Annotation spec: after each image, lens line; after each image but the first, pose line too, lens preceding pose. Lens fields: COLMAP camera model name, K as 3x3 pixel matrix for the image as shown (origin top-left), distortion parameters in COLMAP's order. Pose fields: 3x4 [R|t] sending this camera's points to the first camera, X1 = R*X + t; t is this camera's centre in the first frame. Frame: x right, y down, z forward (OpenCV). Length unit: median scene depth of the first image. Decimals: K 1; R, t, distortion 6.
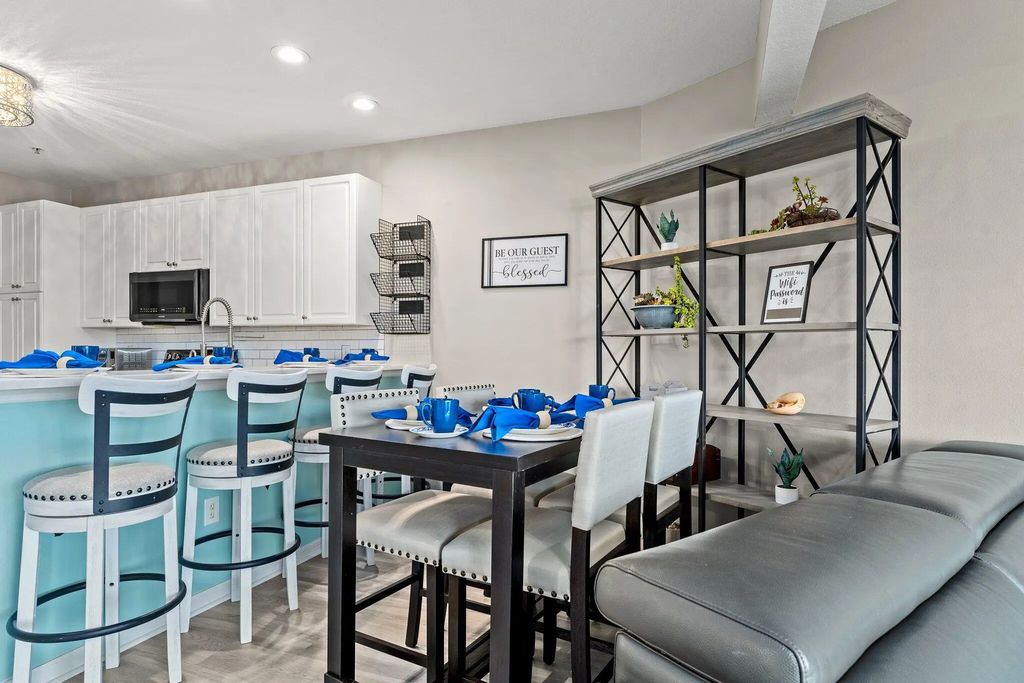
lens RADIAL K [[563.9, 0, 507.2], [0, 563.9, 351.4], [0, 0, 1]] dist [-0.000321, 0.000231]
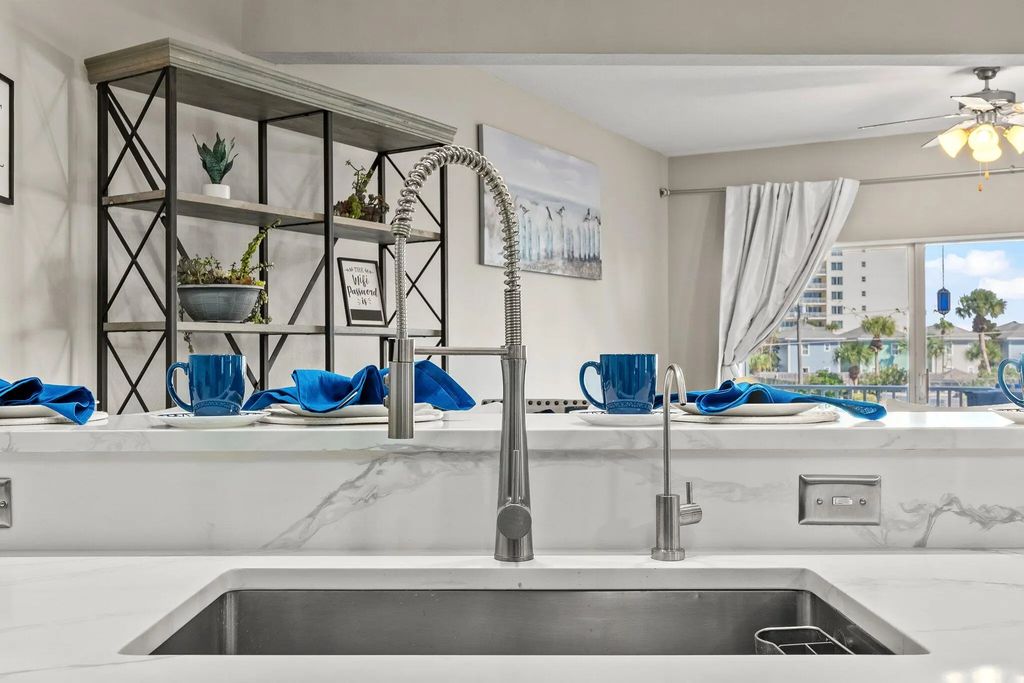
lens RADIAL K [[1022.0, 0, 499.2], [0, 1022.0, 346.7], [0, 0, 1]] dist [-0.001926, 0.000000]
pose [[-0.359895, 0.004000, 0.932984, -0.714060], [0.002040, 0.999992, -0.003501, -0.007289], [-0.932991, 0.000643, -0.359900, 0.908782]]
